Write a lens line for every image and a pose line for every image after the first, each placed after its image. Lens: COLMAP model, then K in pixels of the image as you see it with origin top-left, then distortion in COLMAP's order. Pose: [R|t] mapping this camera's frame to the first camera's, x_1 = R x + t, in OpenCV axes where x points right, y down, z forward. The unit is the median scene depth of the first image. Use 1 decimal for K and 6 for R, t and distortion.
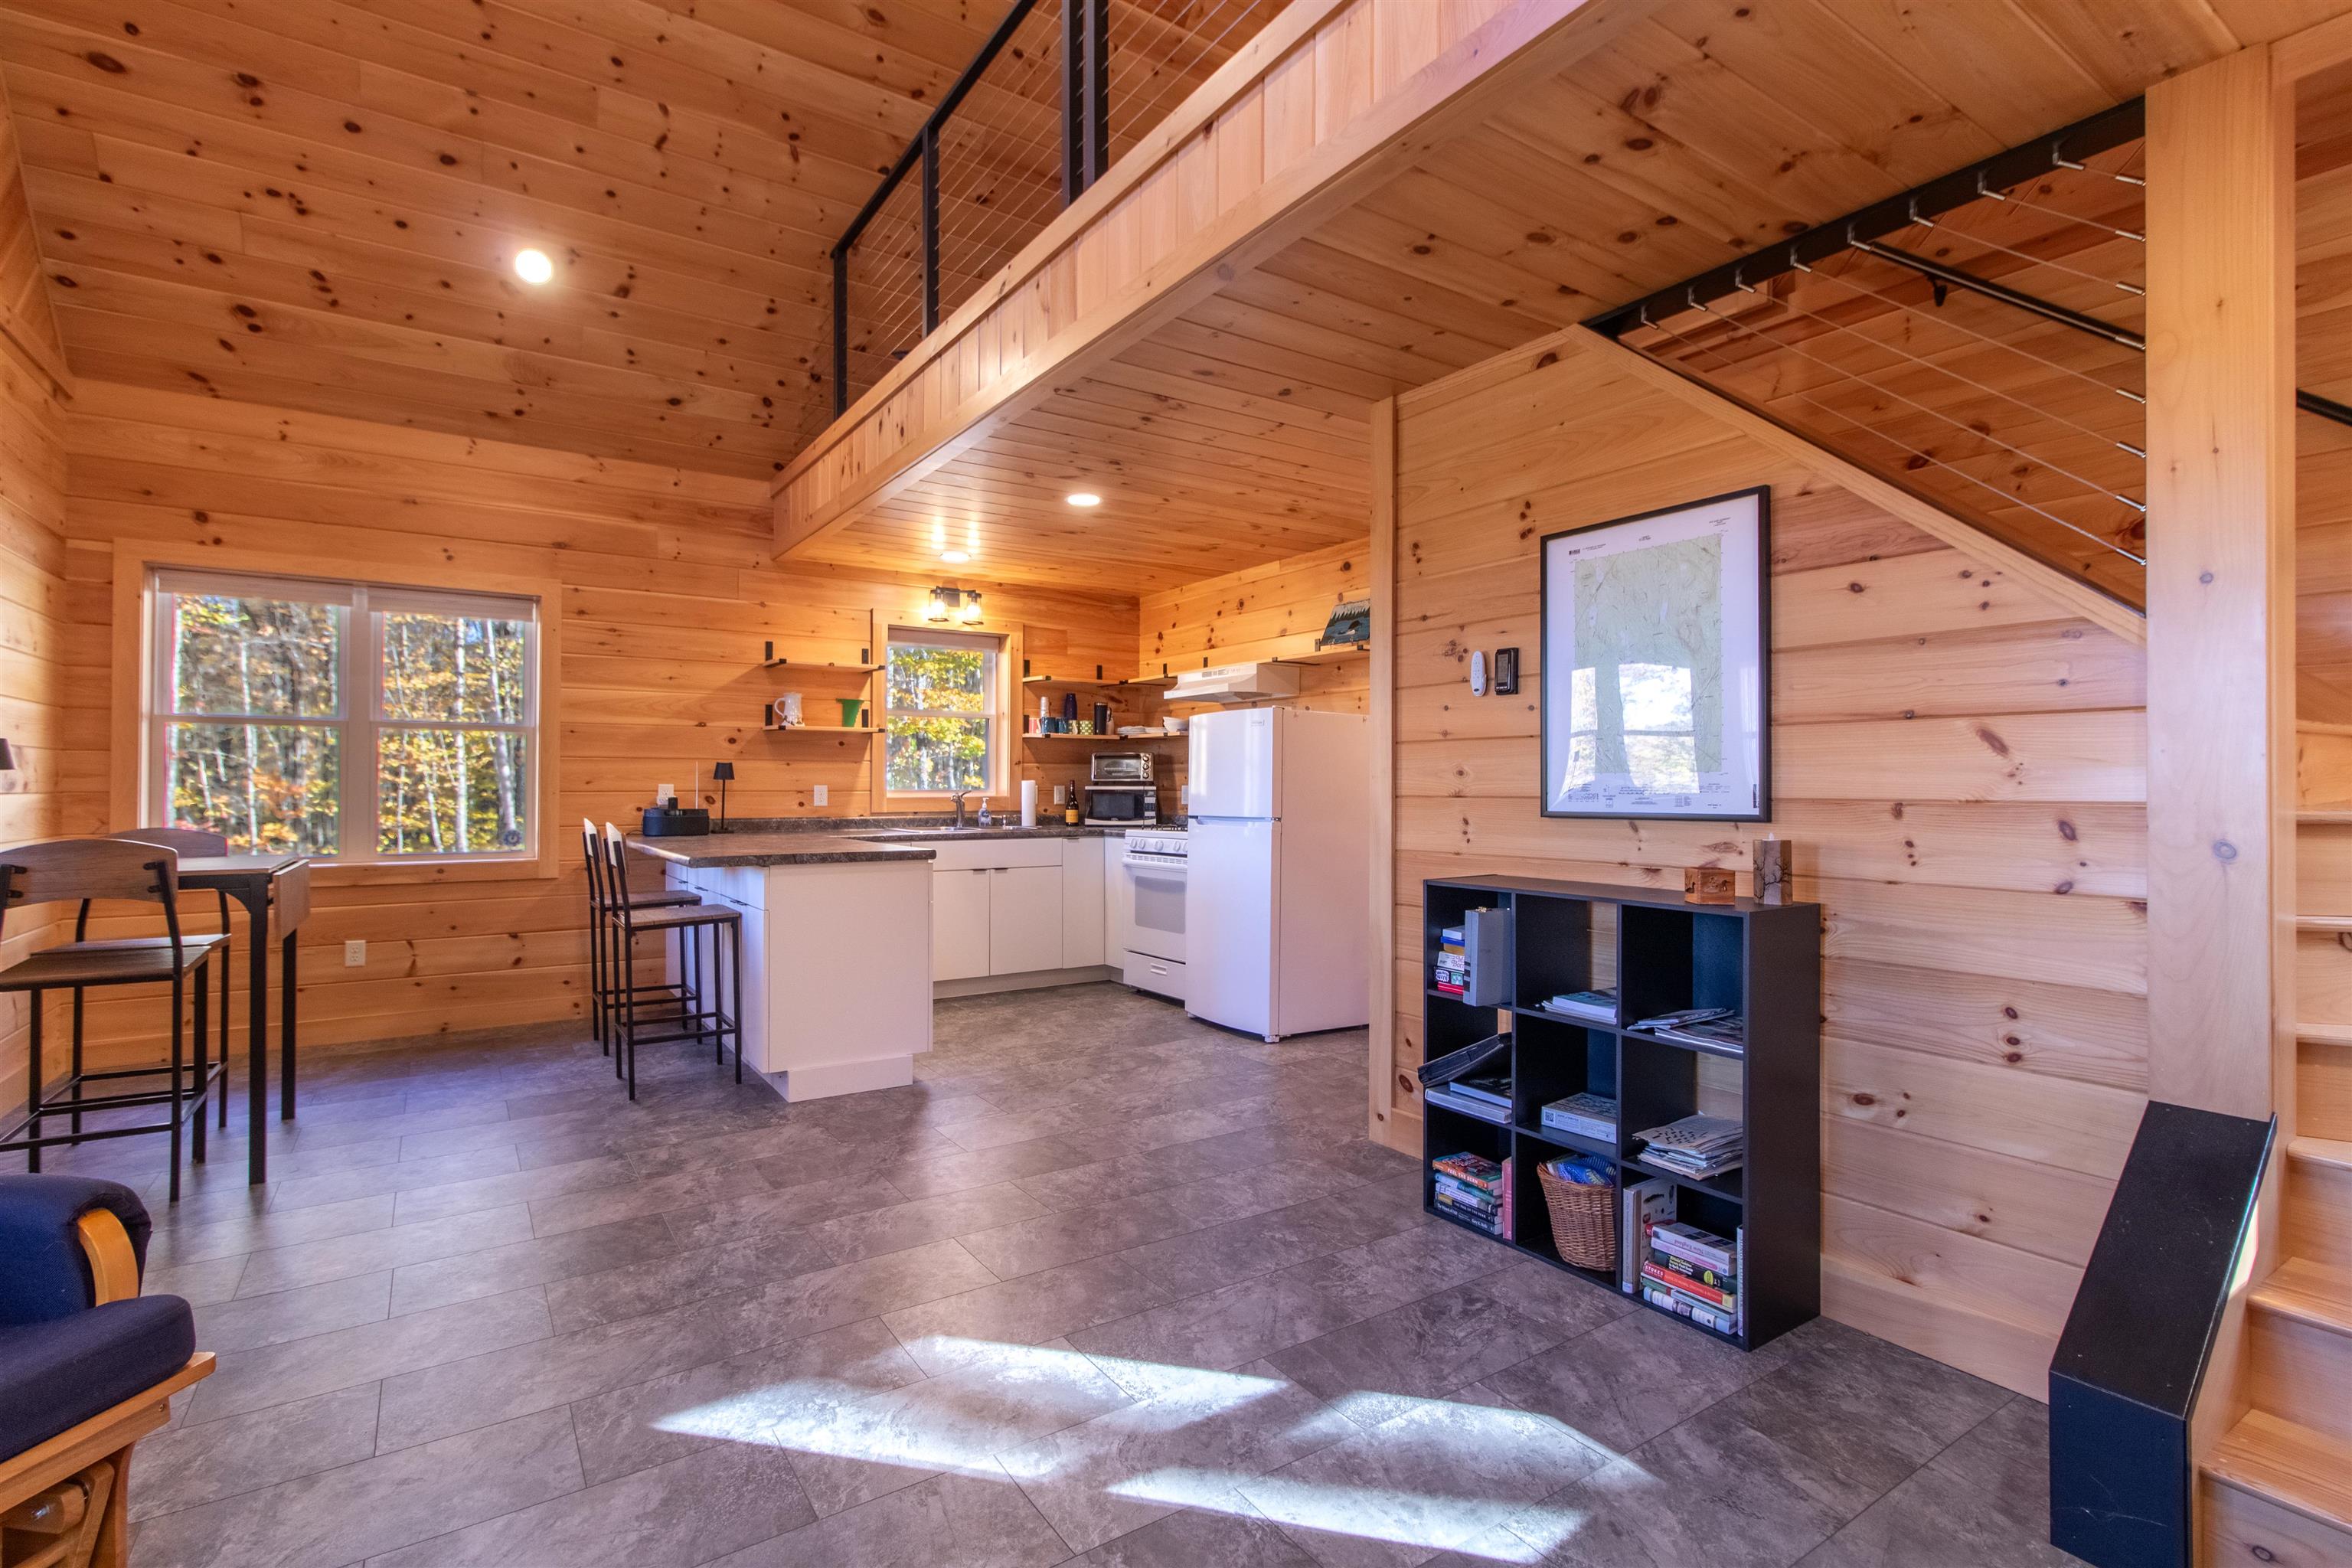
lens RADIAL K [[1109.6, 0, 1164.5], [0, 1109.6, 778.7], [0, 0, 1]] dist [0.004167, 0.000399]
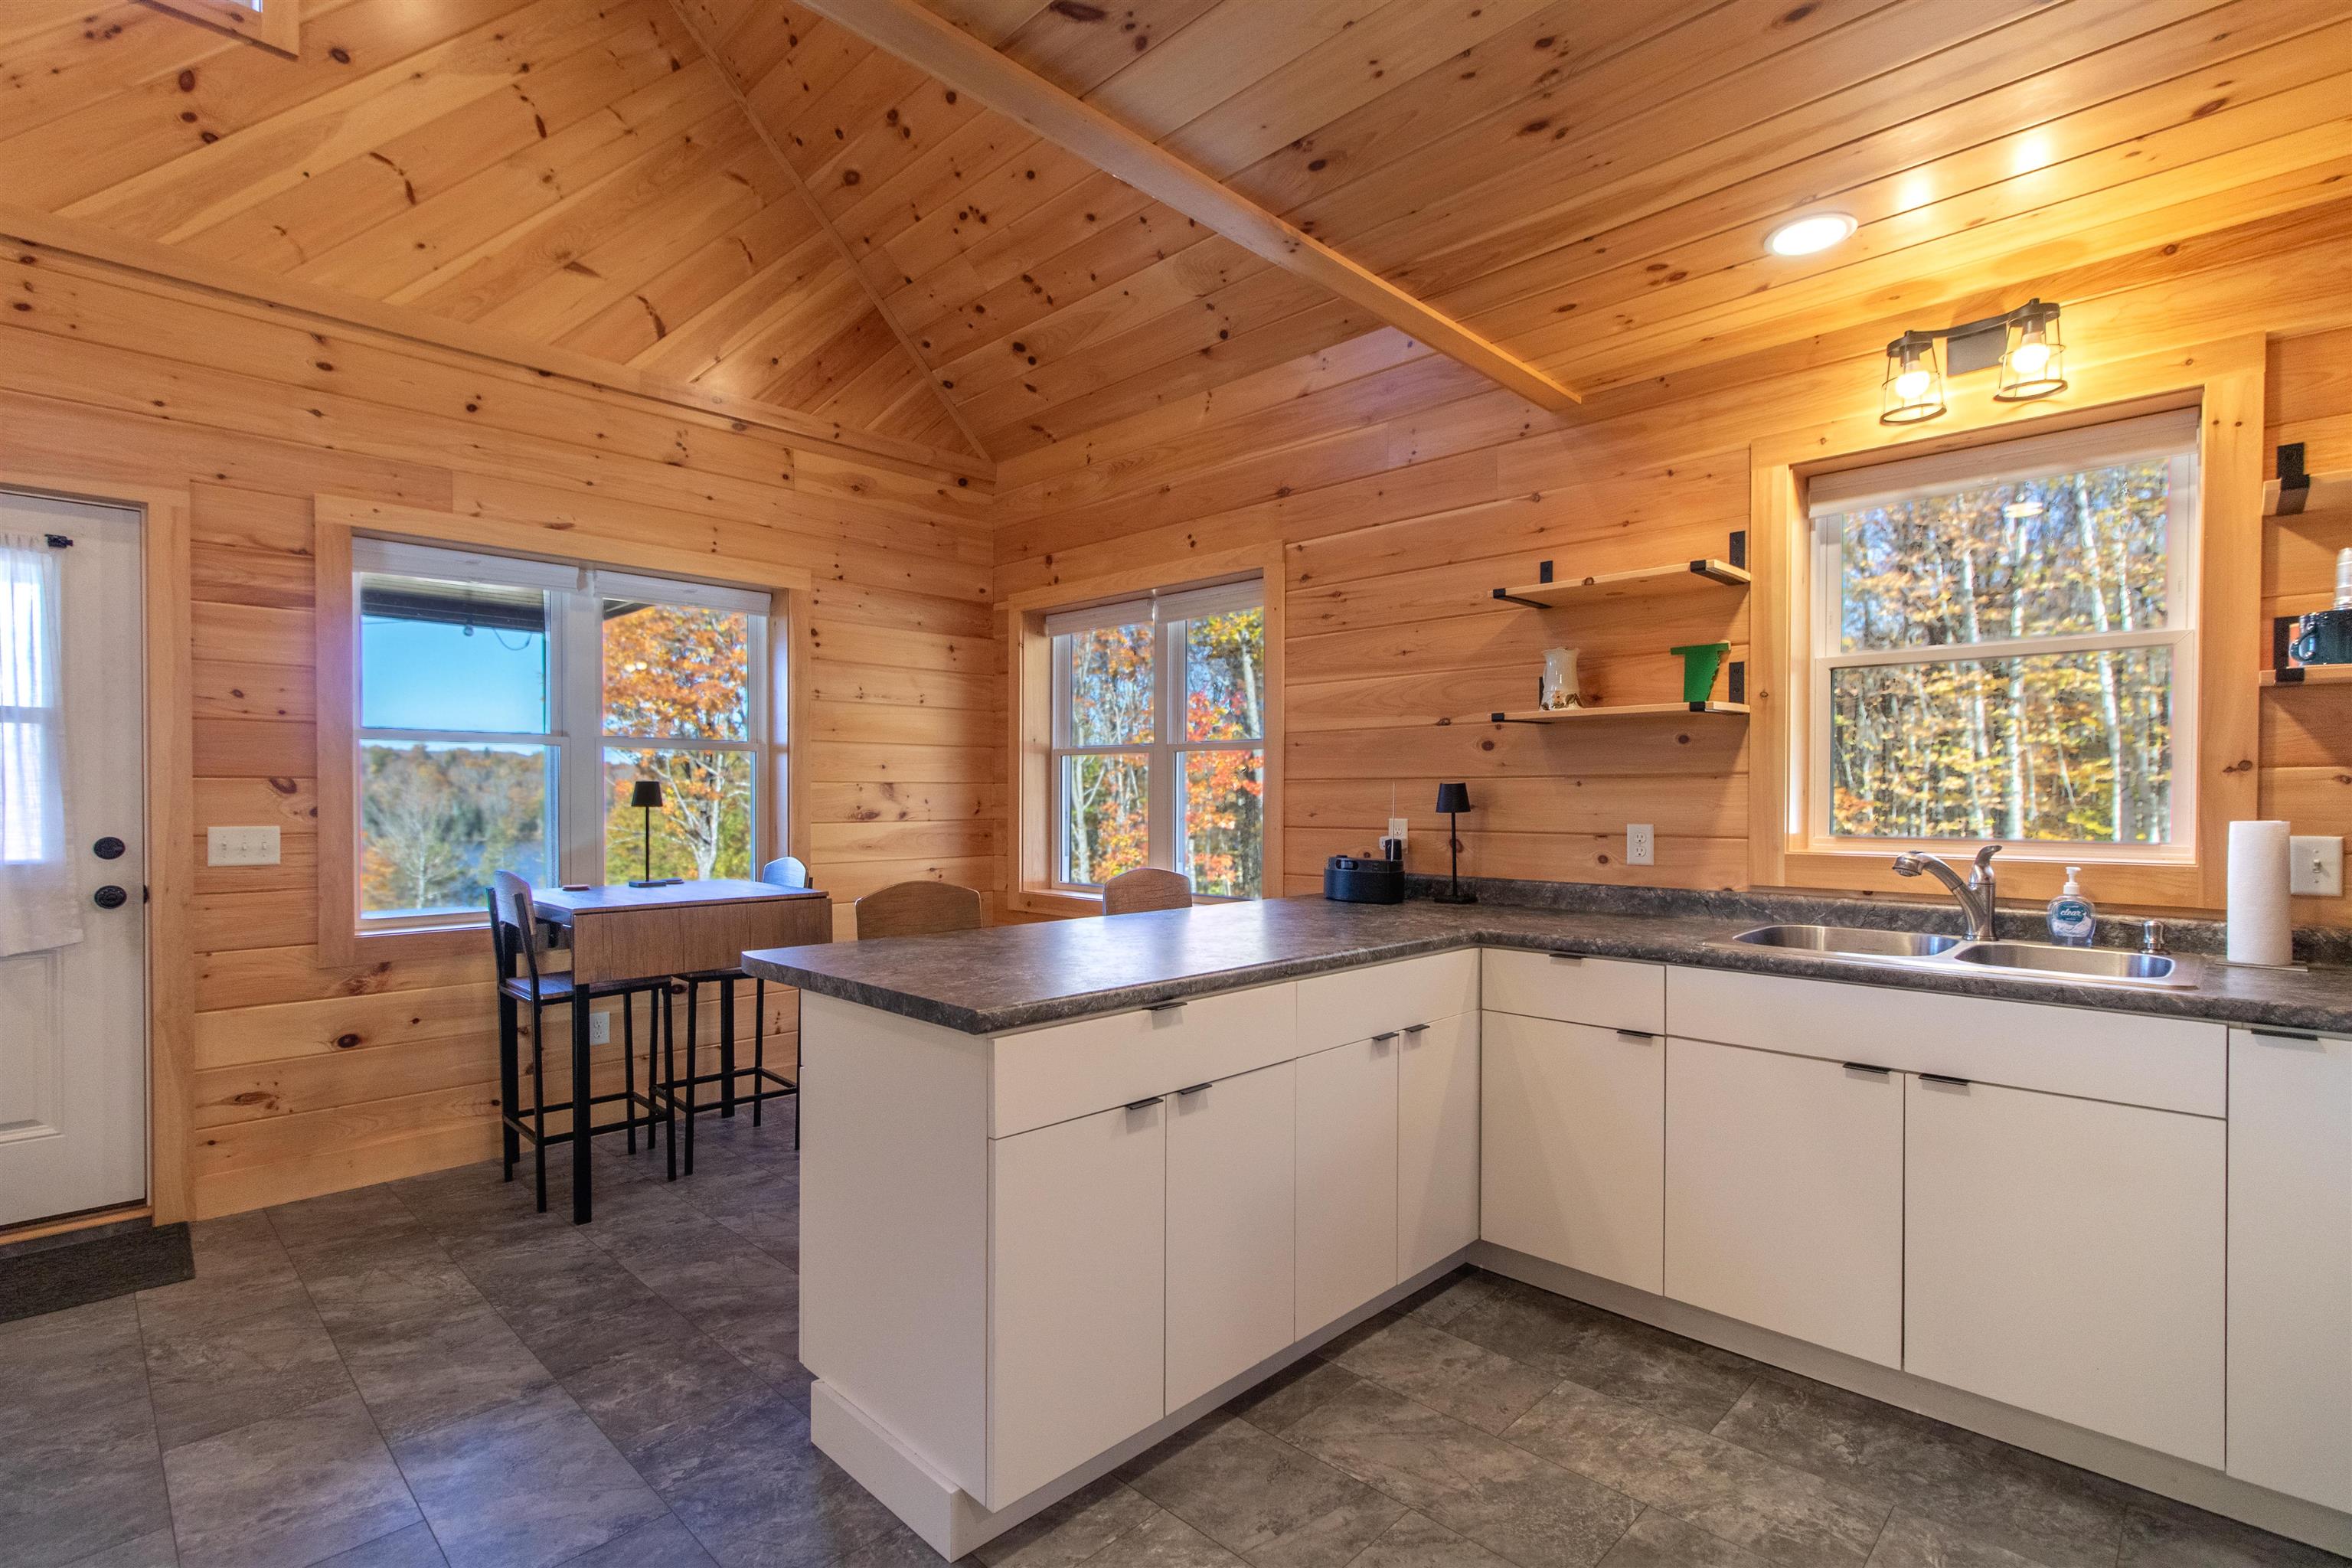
lens RADIAL K [[1087.5, 0, 1169.8], [0, 1087.5, 807.6], [0, 0, 1]] dist [0.000945, 0.000613]
pose [[0.211340, 0.009608, -0.977365, 0.142845], [0.007377, 0.999908, 0.011425, -0.009714], [0.977385, -0.009625, 0.211249, 0.754982]]
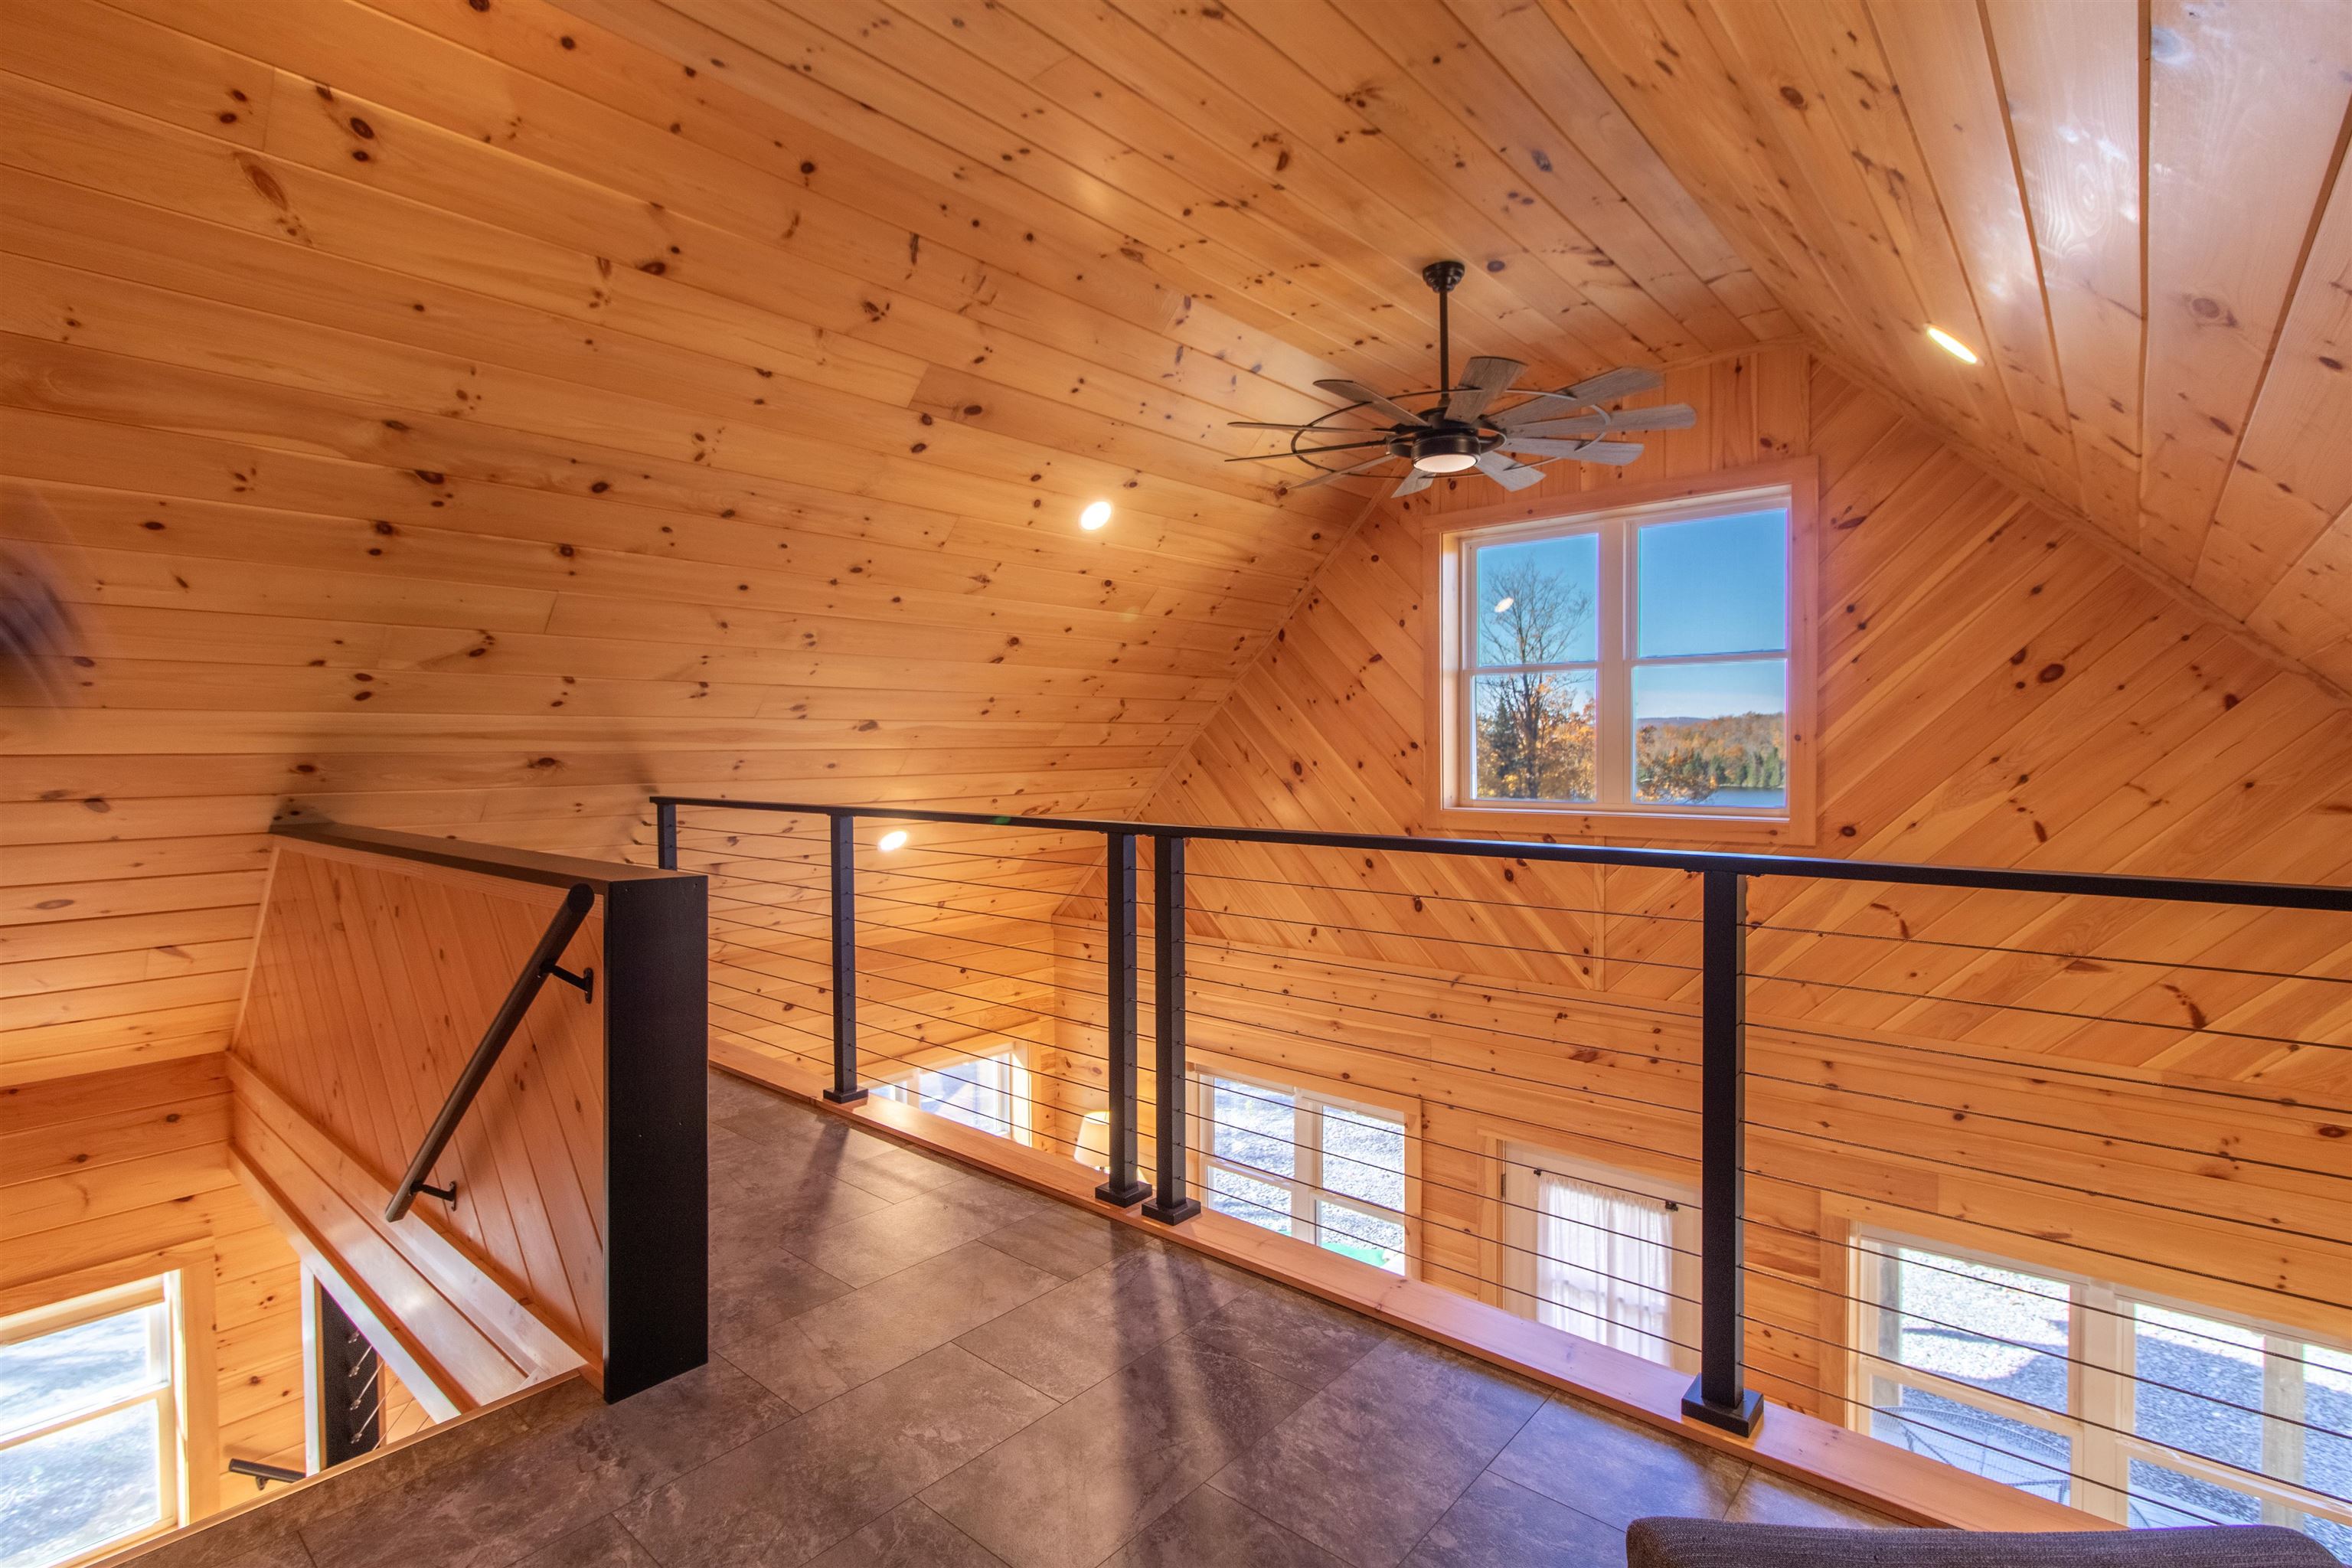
lens RADIAL K [[1107.3, 0, 1151.6], [0, 1107.3, 768.5], [0, 0, 1]] dist [0.003420, 0.000460]
pose [[-0.962798, 0.008681, -0.270084, 0.100467], [0.004879, 0.999879, 0.014748, -0.479793], [0.270180, 0.012882, -0.962724, 1.026091]]
